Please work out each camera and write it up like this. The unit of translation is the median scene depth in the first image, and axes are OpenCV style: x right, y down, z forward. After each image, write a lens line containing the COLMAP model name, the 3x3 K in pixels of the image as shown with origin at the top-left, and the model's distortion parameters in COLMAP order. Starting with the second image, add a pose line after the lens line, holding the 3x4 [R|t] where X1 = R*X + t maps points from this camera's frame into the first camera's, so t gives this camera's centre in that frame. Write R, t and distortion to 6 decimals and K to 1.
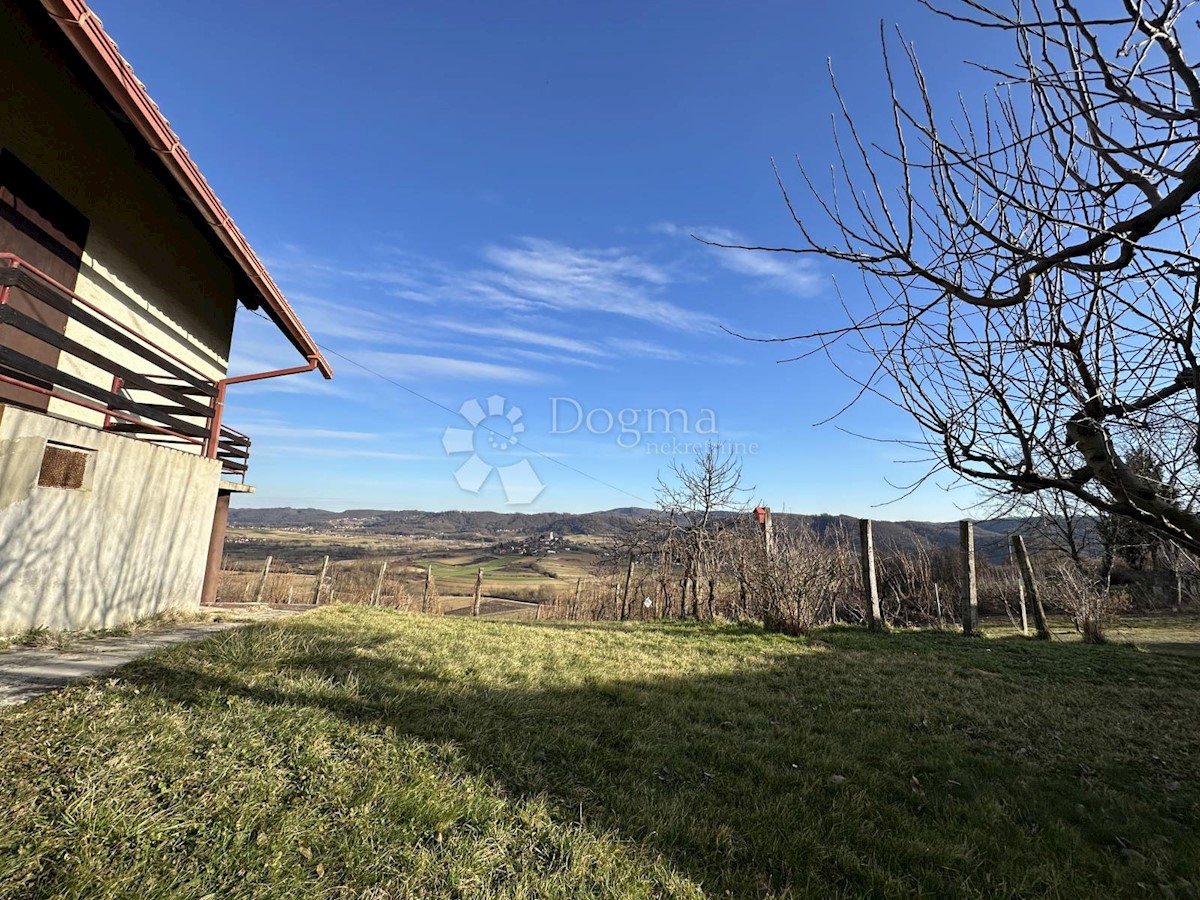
lens RADIAL K [[479.7, 0, 602.2], [0, 479.7, 447.4], [0, 0, 1]] dist [-0.000541, -0.000064]
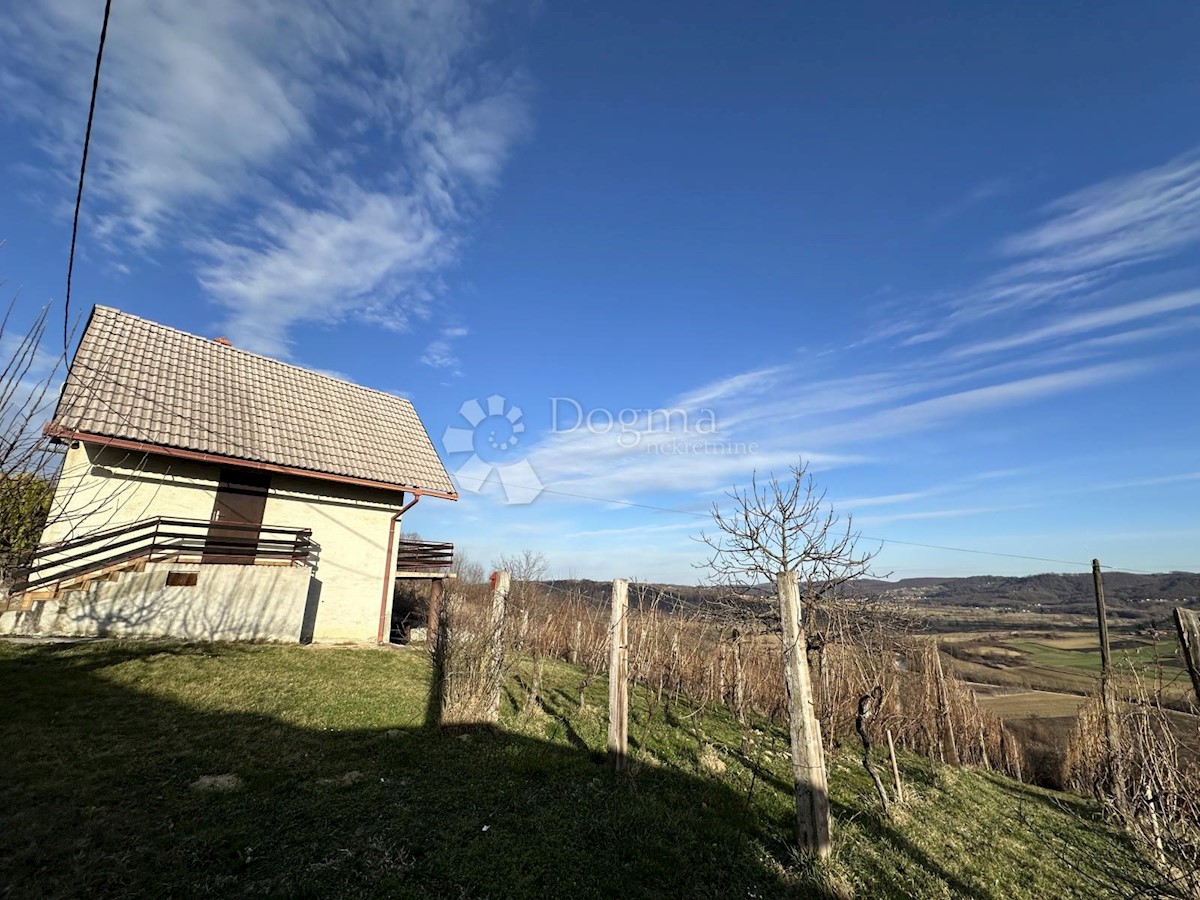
lens RADIAL K [[485.0, 0, 621.1], [0, 485.0, 433.5], [0, 0, 1]] dist [-0.002339, -0.000324]
pose [[0.514431, -0.284642, -0.808913, 0.322372], [0.149565, 0.958627, -0.242207, 0.033725], [0.844388, 0.003614, 0.535720, 0.183534]]
